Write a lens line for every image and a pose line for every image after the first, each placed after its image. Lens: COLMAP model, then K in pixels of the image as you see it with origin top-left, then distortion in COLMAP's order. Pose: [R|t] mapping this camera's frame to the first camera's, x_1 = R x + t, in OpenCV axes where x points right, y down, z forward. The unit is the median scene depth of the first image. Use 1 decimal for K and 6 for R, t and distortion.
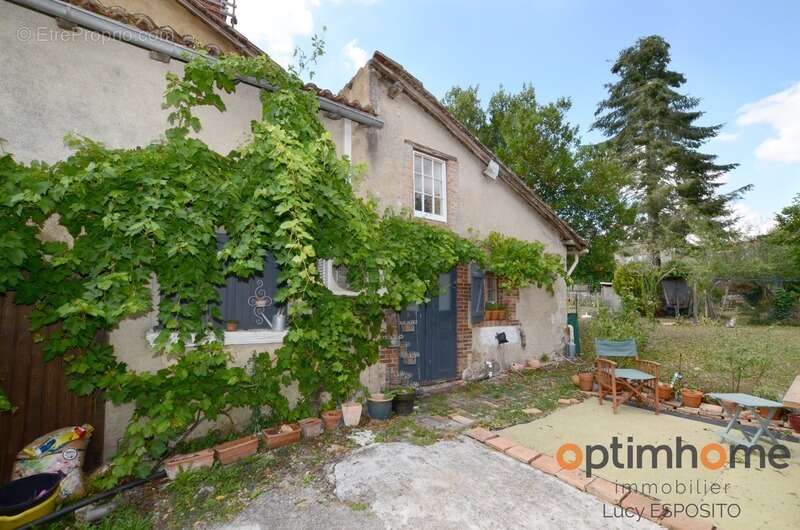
lens RADIAL K [[352.5, 0, 414.7], [0, 352.5, 275.7], [0, 0, 1]] dist [-0.031925, 0.000101]
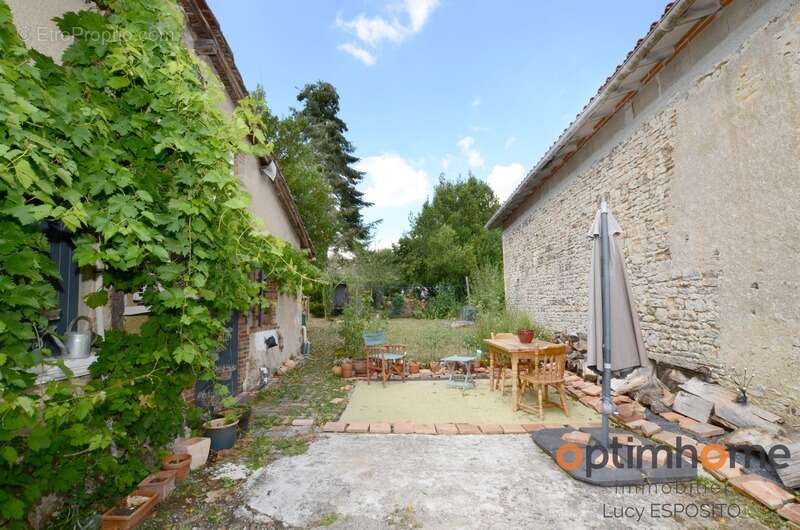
lens RADIAL K [[352.5, 0, 414.7], [0, 352.5, 275.7], [0, 0, 1]] dist [-0.031925, 0.000101]
pose [[0.583106, 0.039965, 0.811412, -0.271711], [-0.027454, 0.999188, -0.029484, 0.008460], [-0.811932, -0.005084, 0.583730, 0.088666]]
